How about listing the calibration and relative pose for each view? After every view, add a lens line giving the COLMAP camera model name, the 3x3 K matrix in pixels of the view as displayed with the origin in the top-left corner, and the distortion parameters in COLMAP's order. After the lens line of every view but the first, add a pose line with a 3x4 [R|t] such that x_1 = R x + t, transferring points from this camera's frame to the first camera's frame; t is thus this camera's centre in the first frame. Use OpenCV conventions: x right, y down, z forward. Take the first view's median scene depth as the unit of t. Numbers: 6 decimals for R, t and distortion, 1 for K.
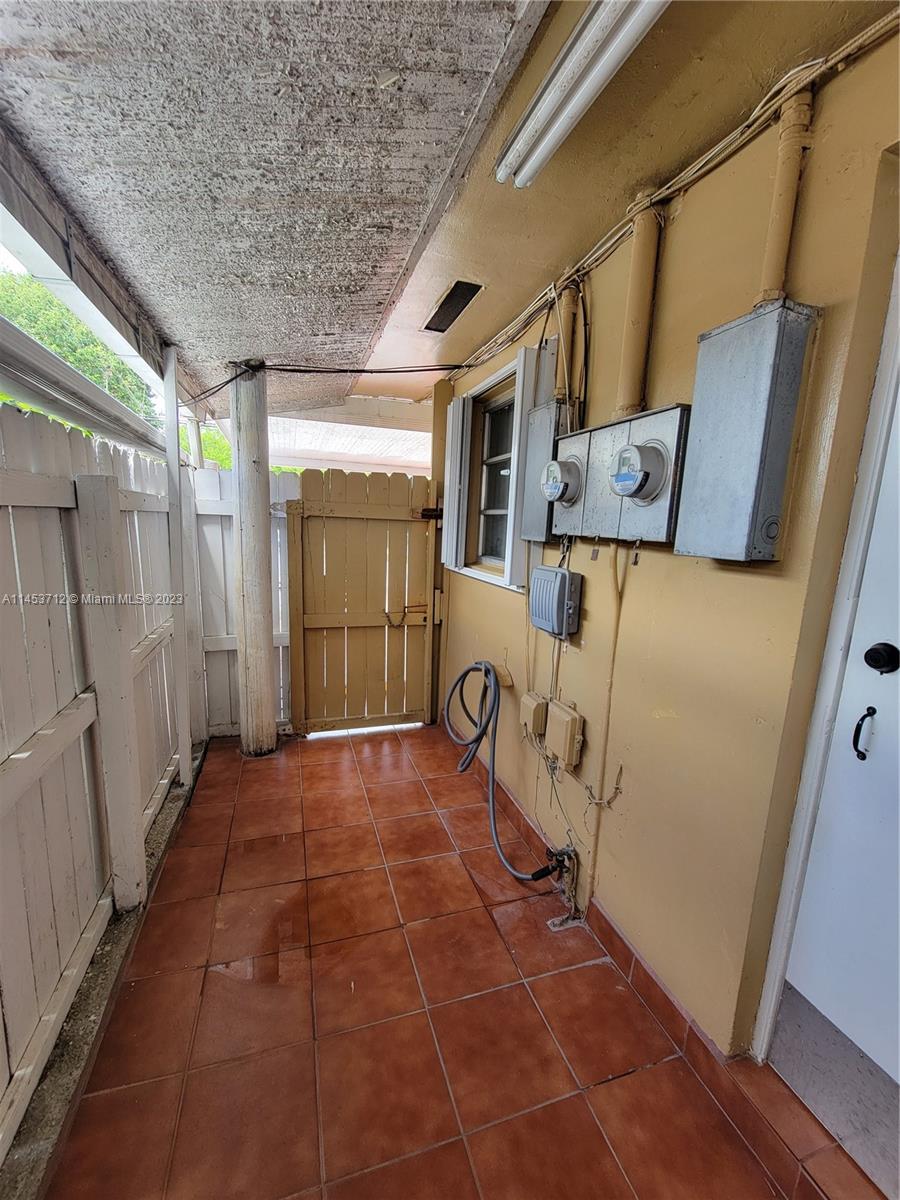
lens RADIAL K [[477.3, 0, 438.7], [0, 477.3, 607.3], [0, 0, 1]] dist [0.000039, 0.000039]
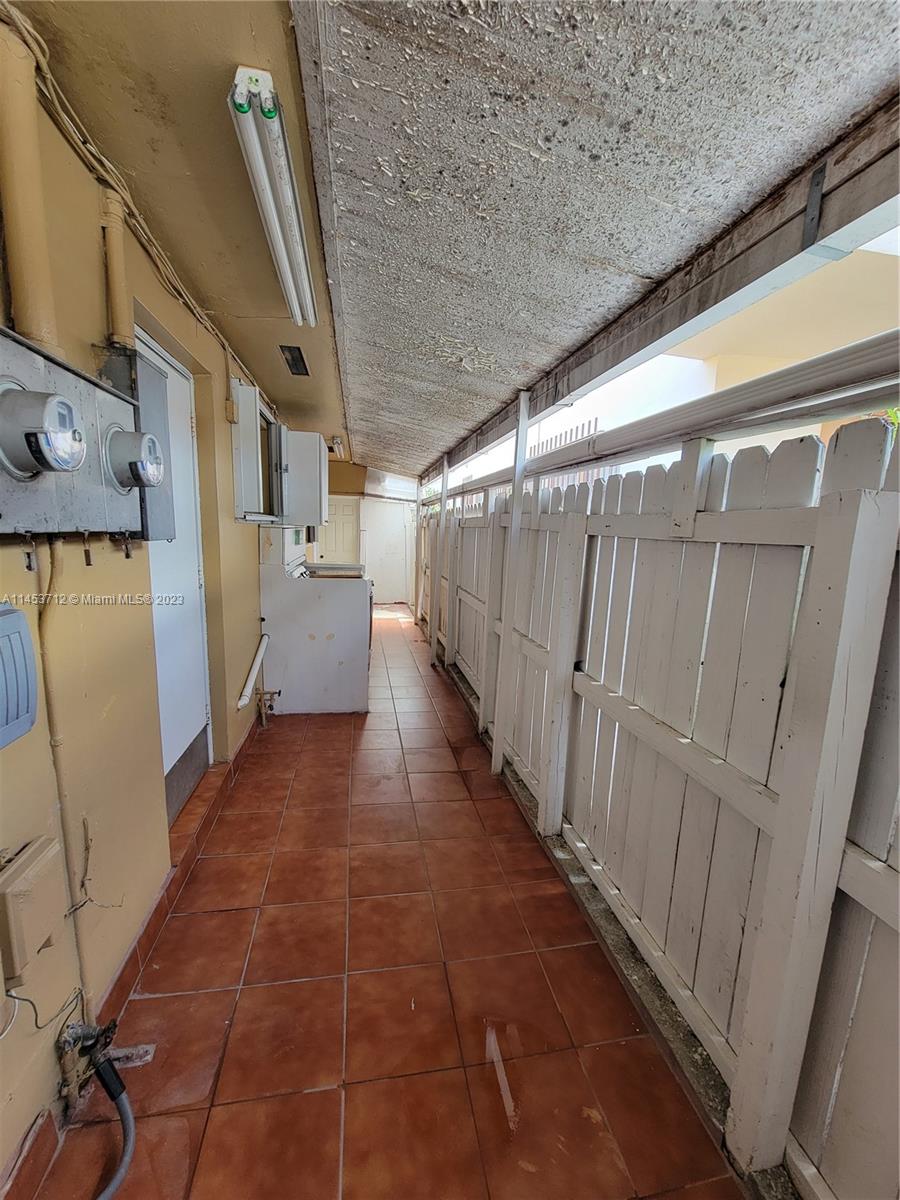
lens RADIAL K [[477.3, 0, 438.7], [0, 477.3, 607.3], [0, 0, 1]] dist [0.000039, 0.000039]
pose [[-0.988031, -0.092613, 0.123360, -0.274832], [-0.045669, 0.939482, 0.339540, -0.304575], [-0.147340, 0.329842, -0.932467, 1.612176]]
